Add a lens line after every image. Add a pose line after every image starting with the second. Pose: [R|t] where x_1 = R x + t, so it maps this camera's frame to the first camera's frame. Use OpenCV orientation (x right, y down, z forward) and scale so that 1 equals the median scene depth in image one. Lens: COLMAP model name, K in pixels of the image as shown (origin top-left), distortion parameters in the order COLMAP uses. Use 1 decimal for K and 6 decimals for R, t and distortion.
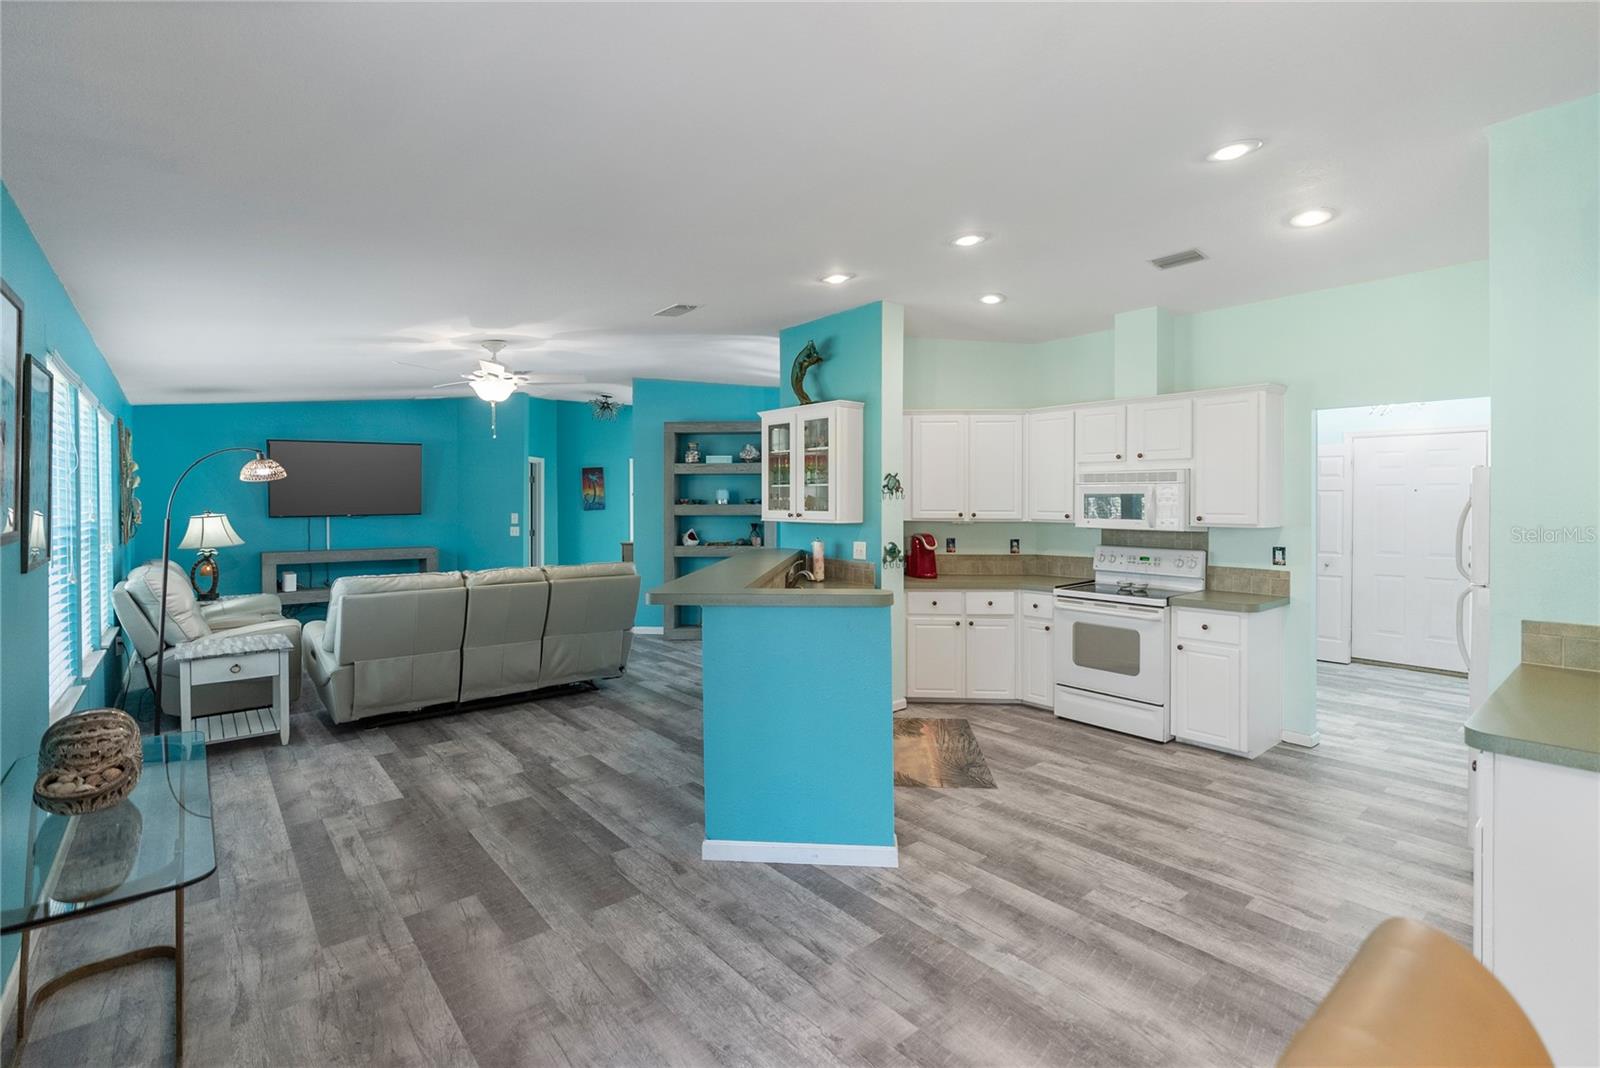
lens RADIAL K [[733.3, 0, 807.4], [0, 733.3, 513.9], [0, 0, 1]] dist [-0.003645, 0.002218]
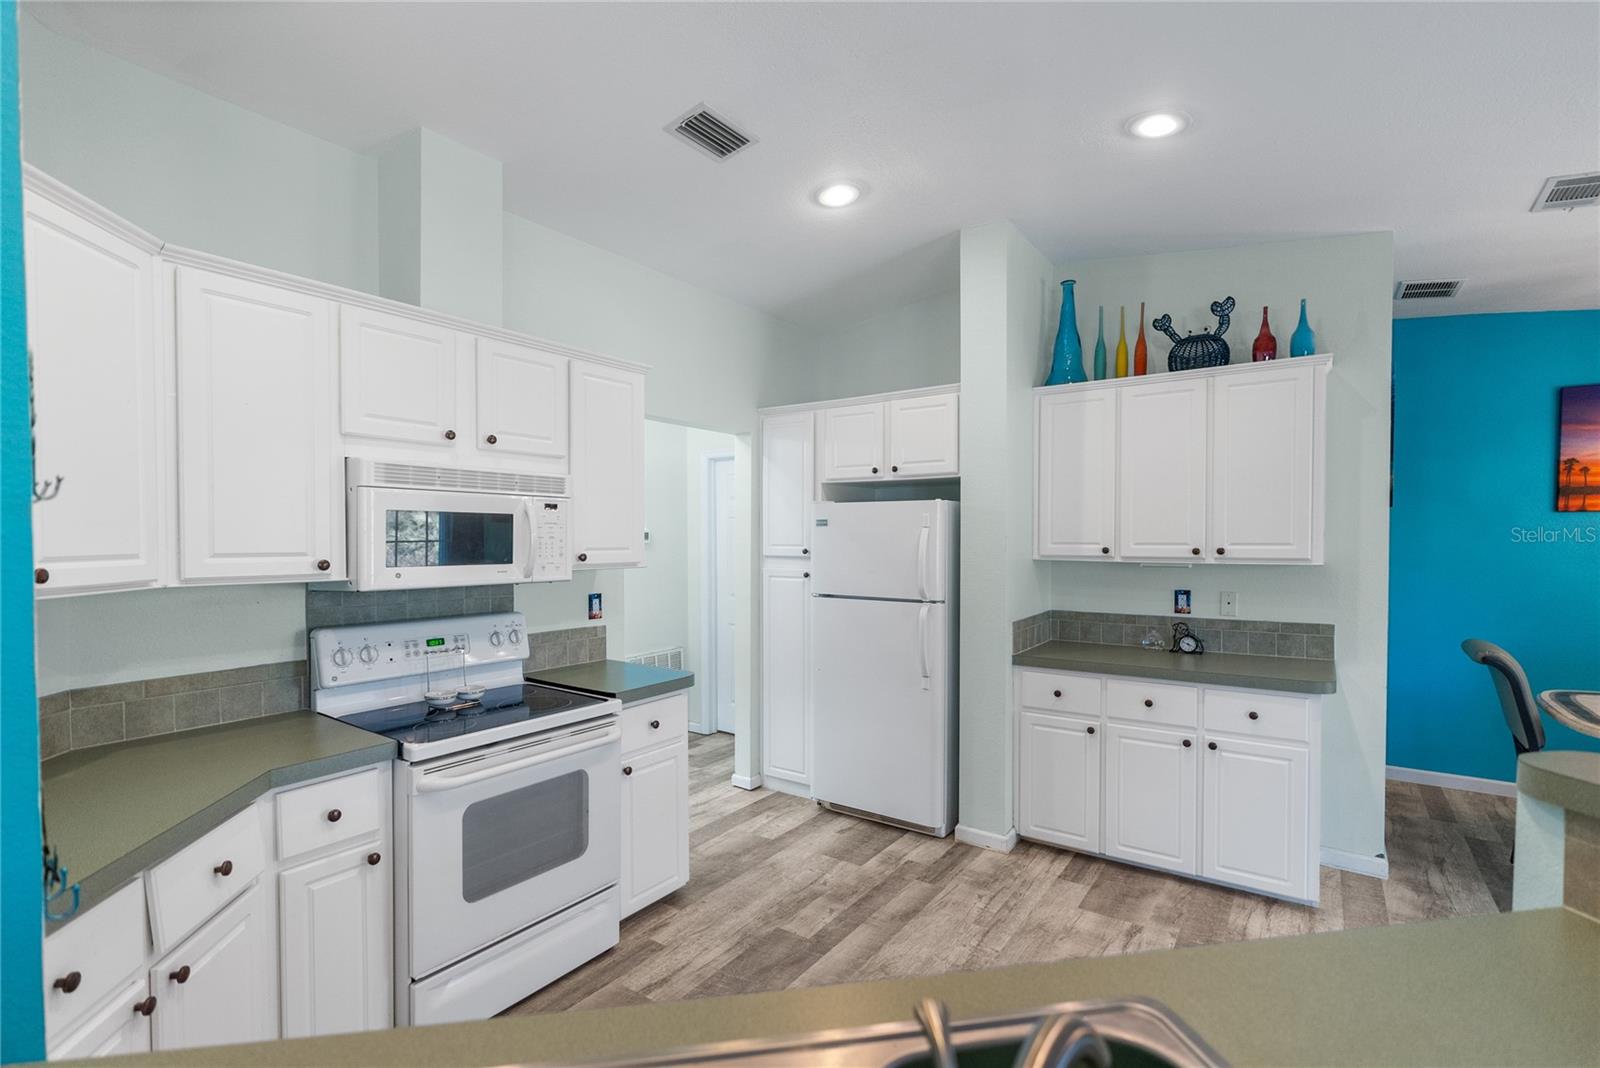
lens RADIAL K [[733.3, 0, 785.7], [0, 733.3, 553.3], [0, 0, 1]] dist [-0.003645, 0.002218]
pose [[-0.241962, -0.020033, 0.970079, -0.092445], [0.019135, 0.999494, 0.025413, -0.008649], [-0.970097, 0.024711, -0.241456, 0.883868]]
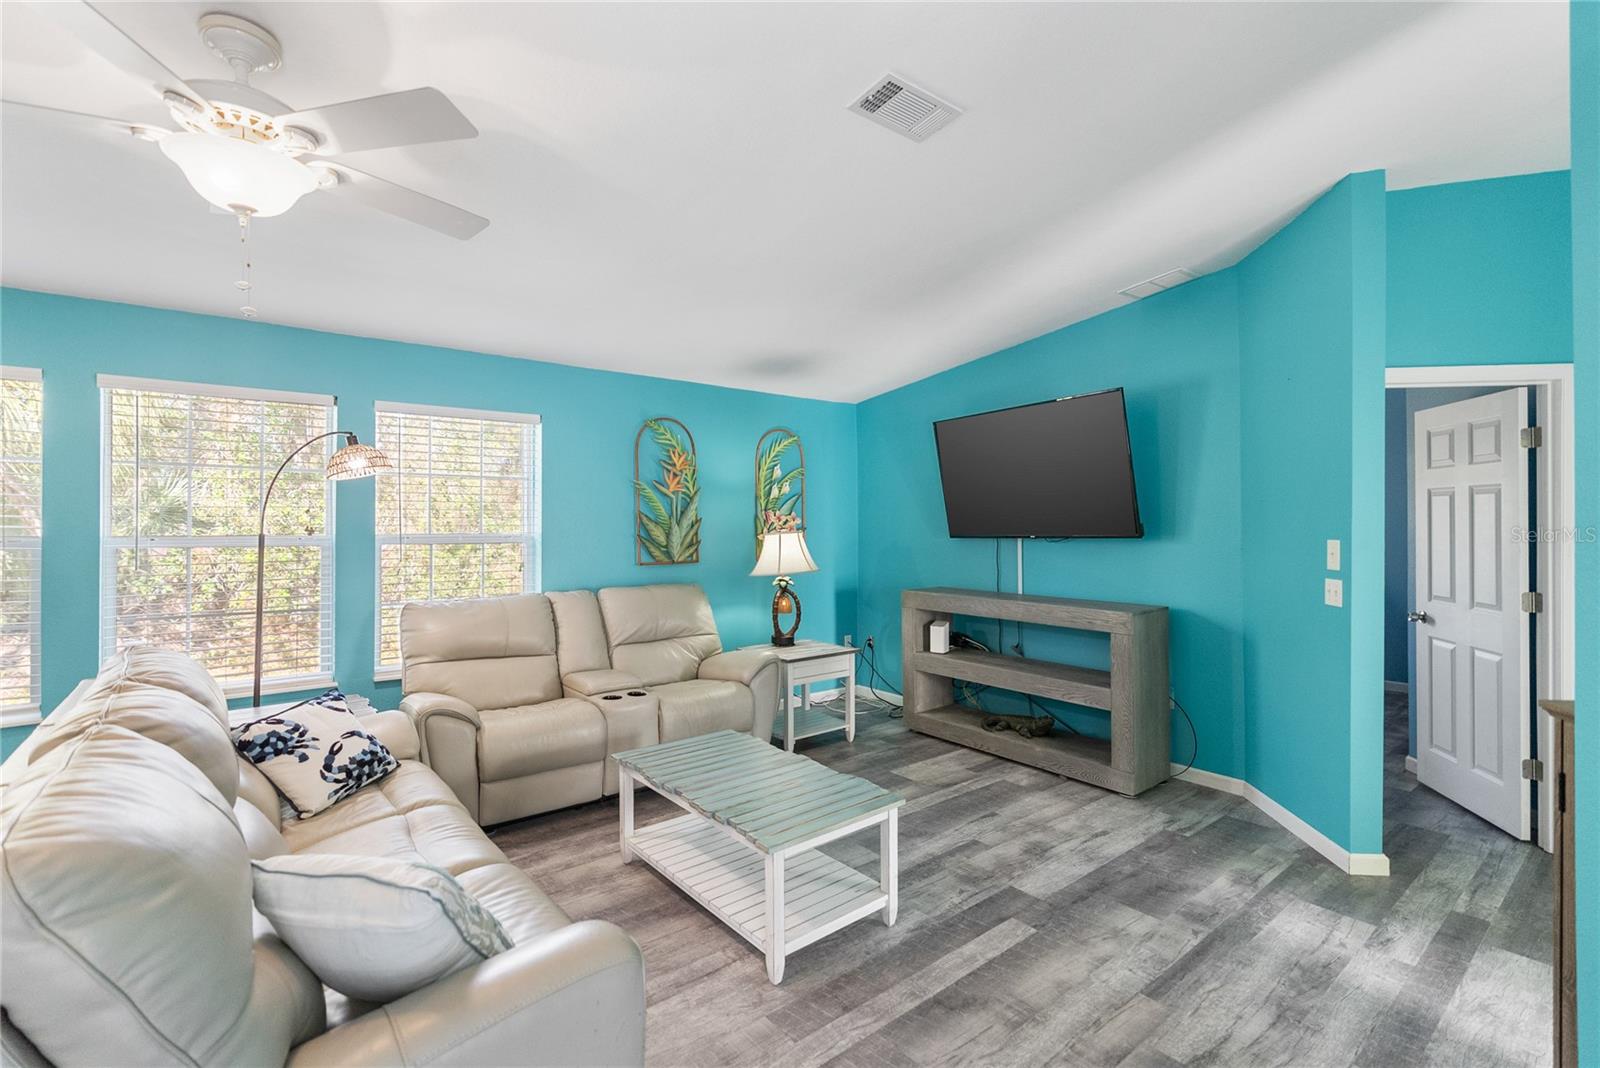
lens RADIAL K [[733.3, 0, 798.6], [0, 733.3, 521.4], [0, 0, 1]] dist [-0.003645, 0.002218]
pose [[-0.030472, -0.004208, -0.999527, -0.084686], [-0.012451, 0.999915, -0.003830, -0.008723], [0.999458, 0.012328, -0.030522, 1.334528]]
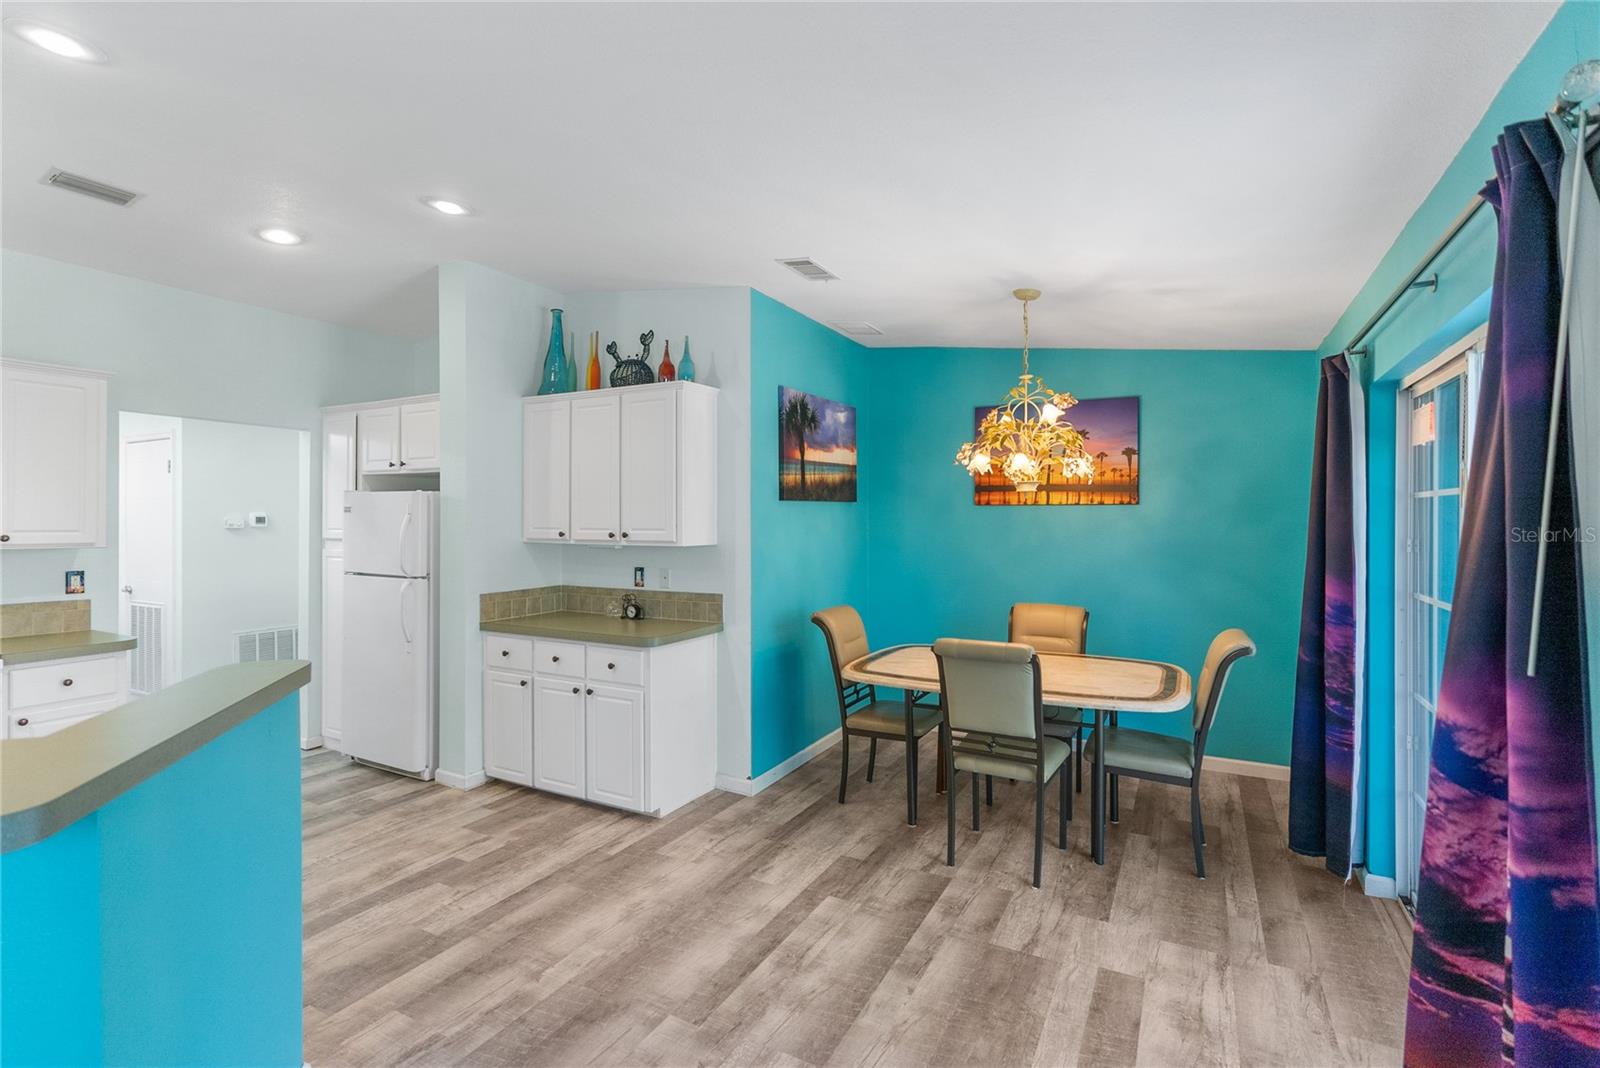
lens RADIAL K [[733.3, 0, 797.8], [0, 733.3, 522.0], [0, 0, 1]] dist [-0.003645, 0.002218]
pose [[-0.360319, -0.000465, 0.932829, -0.360779], [0.013343, 0.999895, 0.005653, -0.003186], [-0.932734, 0.014484, -0.360275, 0.484465]]
